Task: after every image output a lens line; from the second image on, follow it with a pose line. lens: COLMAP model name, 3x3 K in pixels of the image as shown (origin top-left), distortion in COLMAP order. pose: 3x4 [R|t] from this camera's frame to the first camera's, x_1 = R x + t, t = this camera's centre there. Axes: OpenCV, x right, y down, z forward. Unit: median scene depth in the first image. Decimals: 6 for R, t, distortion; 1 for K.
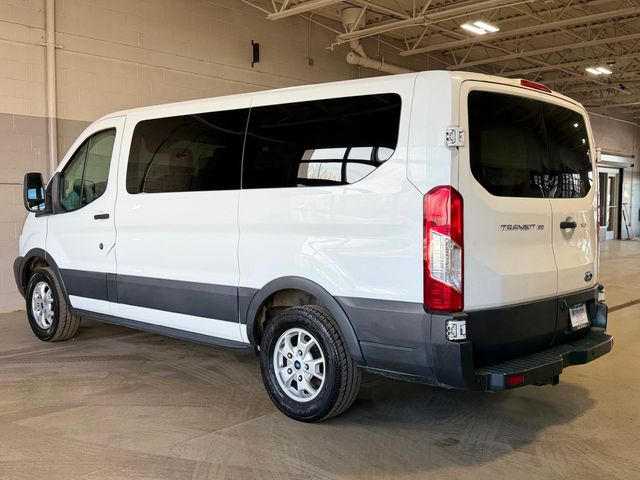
lens RADIAL K [[674.4, 0, 319.4], [0, 674.4, 241.2], [0, 0, 1]] dist [0.097334, 0.000000]
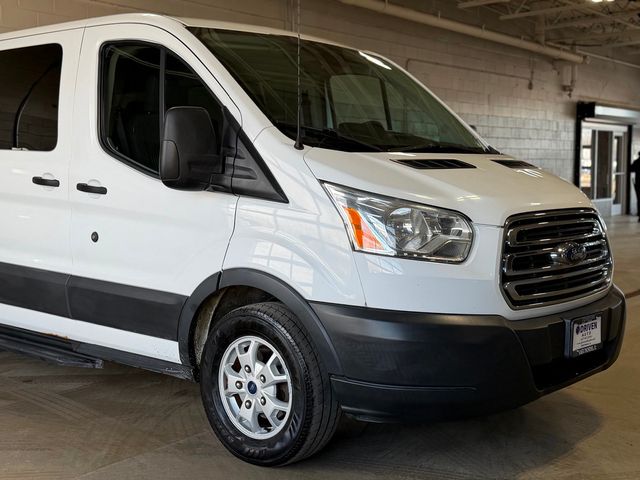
lens RADIAL K [[857.8, 0, 316.0], [0, 857.8, 245.1], [0, 0, 1]] dist [0.109579, 0.000000]
pose [[0.997725, -0.018697, 0.064772, 0.057200], [0.017148, 0.999555, 0.024401, 0.014607], [-0.065199, -0.023235, 0.997602, 0.087461]]
